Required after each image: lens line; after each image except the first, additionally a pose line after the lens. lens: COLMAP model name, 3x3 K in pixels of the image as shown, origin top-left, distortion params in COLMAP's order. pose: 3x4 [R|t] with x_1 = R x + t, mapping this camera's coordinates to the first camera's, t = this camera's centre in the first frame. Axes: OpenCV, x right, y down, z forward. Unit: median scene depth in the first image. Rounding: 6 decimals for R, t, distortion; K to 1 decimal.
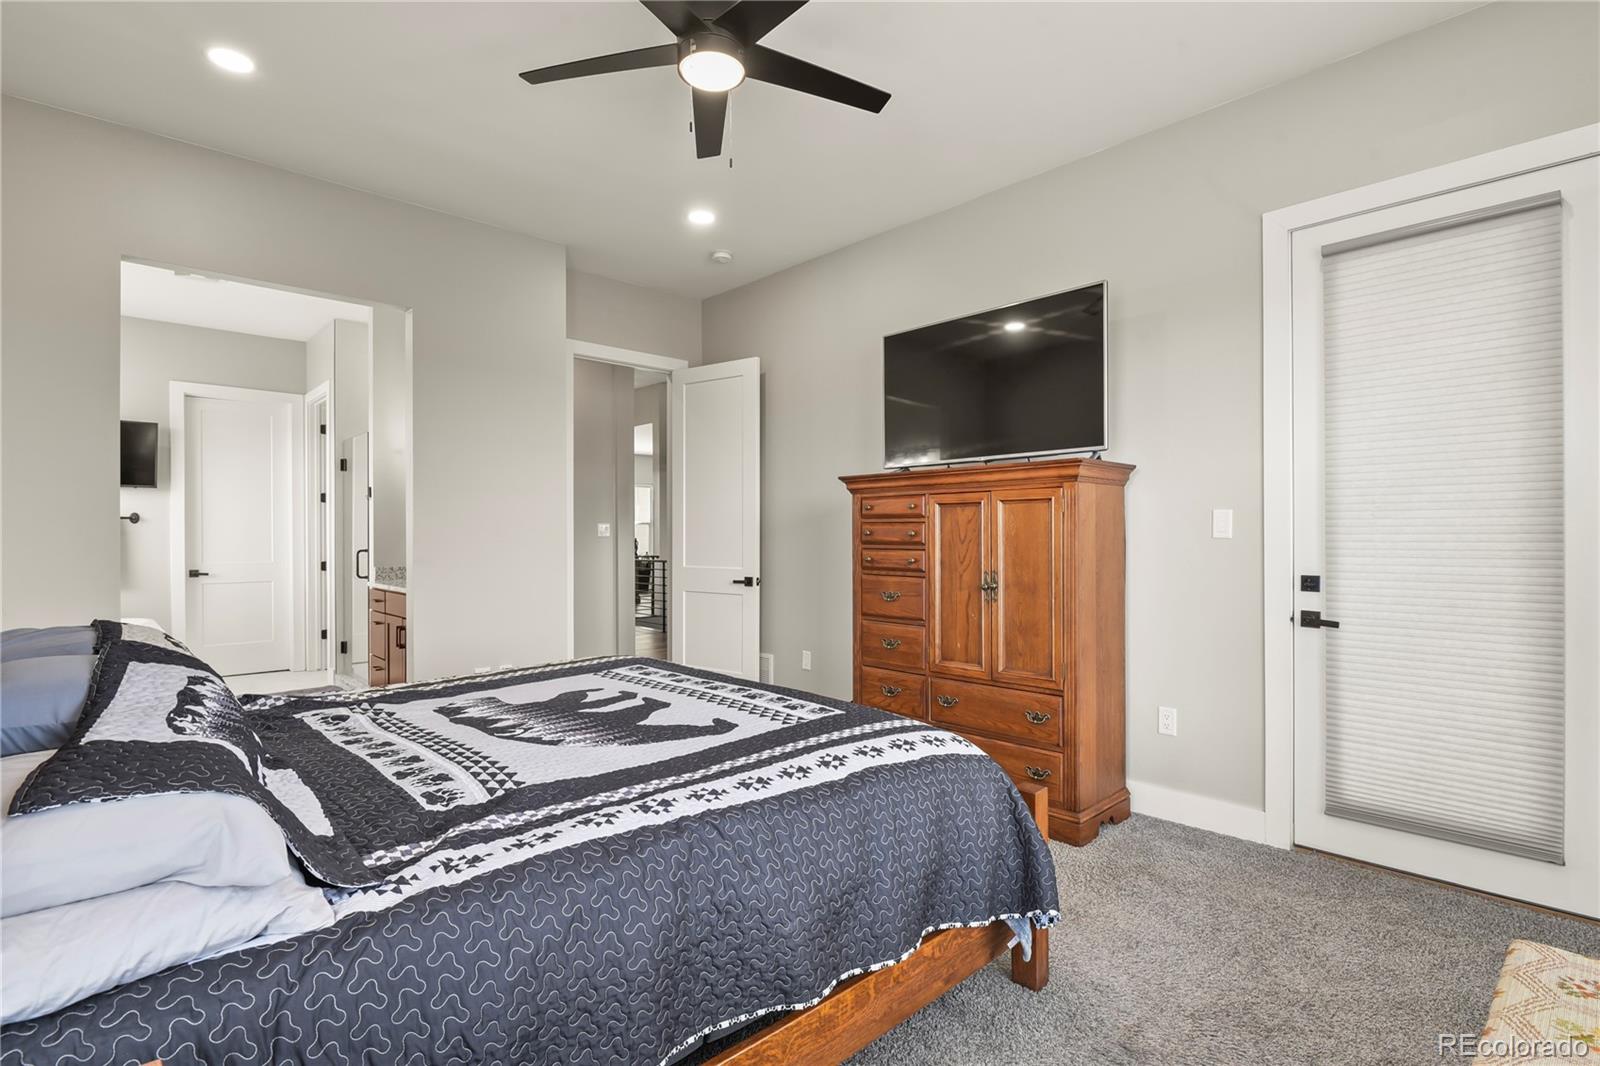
lens RADIAL K [[789.9, 0, 808.4], [0, 789.9, 536.9], [0, 0, 1]] dist [-0.002279, -0.000285]
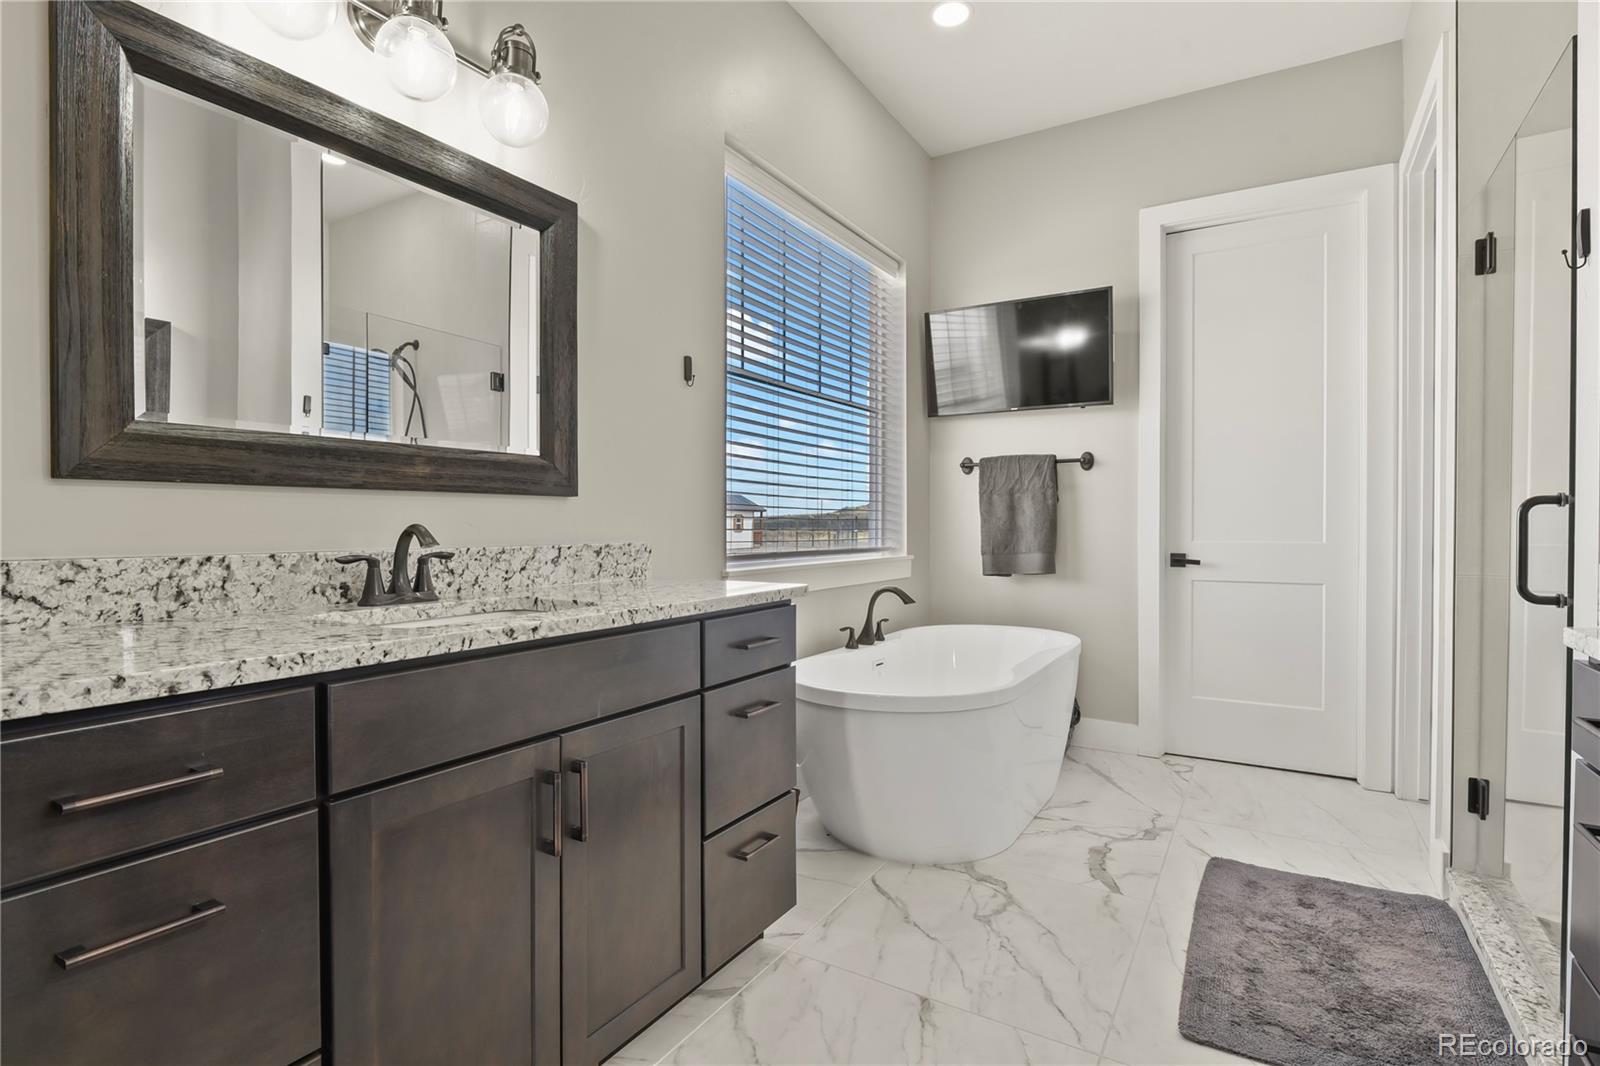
lens RADIAL K [[789.9, 0, 804.1], [0, 789.9, 534.7], [0, 0, 1]] dist [-0.002279, -0.000285]
pose [[0.286444, 0.013298, -0.958005, -0.344176], [-0.006245, 0.999908, 0.012013, 0.024842], [0.958077, 0.002541, 0.286501, 0.617200]]
